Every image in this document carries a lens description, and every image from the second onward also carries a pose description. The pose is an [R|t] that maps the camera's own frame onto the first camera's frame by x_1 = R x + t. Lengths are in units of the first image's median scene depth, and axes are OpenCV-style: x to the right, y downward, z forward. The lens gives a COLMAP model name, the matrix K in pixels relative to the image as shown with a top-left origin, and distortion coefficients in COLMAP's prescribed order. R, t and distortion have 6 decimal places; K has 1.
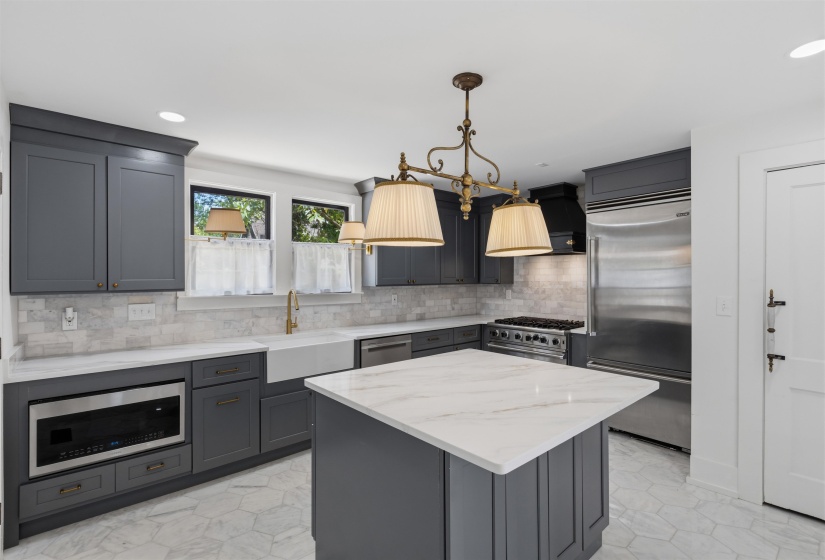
lens RADIAL K [[392.7, 0, 402.5], [0, 392.7, 274.2], [0, 0, 1]] dist [-0.001198, -0.000206]
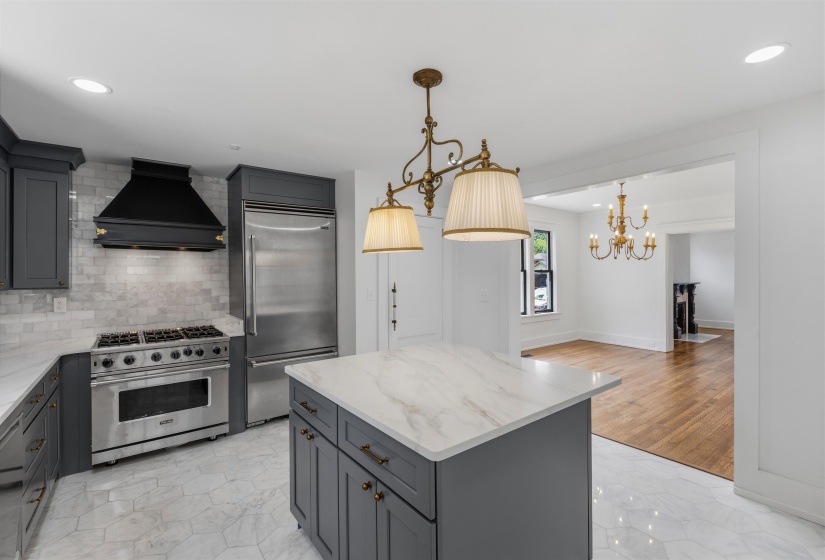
lens RADIAL K [[365.7, 0, 412.6], [0, 365.7, 273.8], [0, 0, 1]] dist [0.000353, 0.000218]
pose [[0.046476, 0.007066, 0.998894, -0.436989], [0.005299, 0.999959, -0.007320, 0.011314], [-0.998905, 0.005633, 0.046436, 0.567937]]
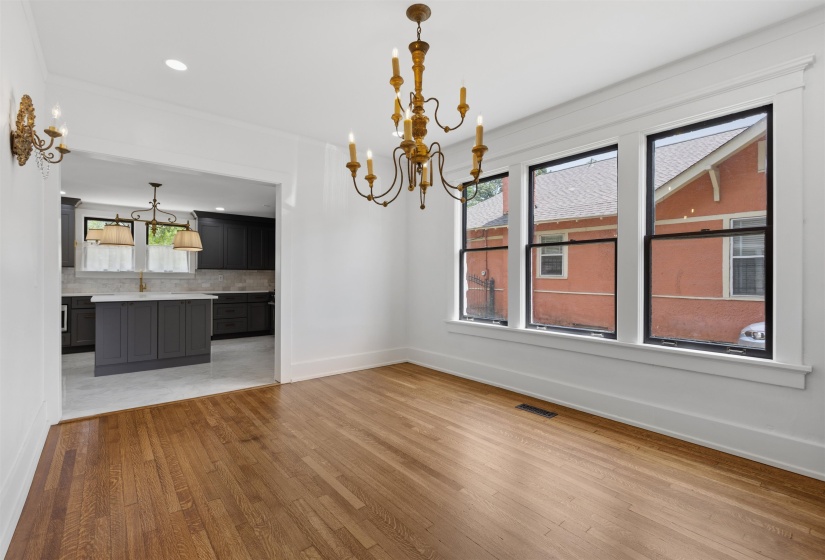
lens RADIAL K [[374.7, 0, 409.2], [0, 374.7, 275.0], [0, 0, 1]] dist [-0.000602, 0.000141]
pose [[0.999847, 0.002692, -0.017289, 1.100003], [-0.002826, 0.999966, -0.007779, 0.079201], [0.017268, 0.007827, 0.999820, -0.862347]]
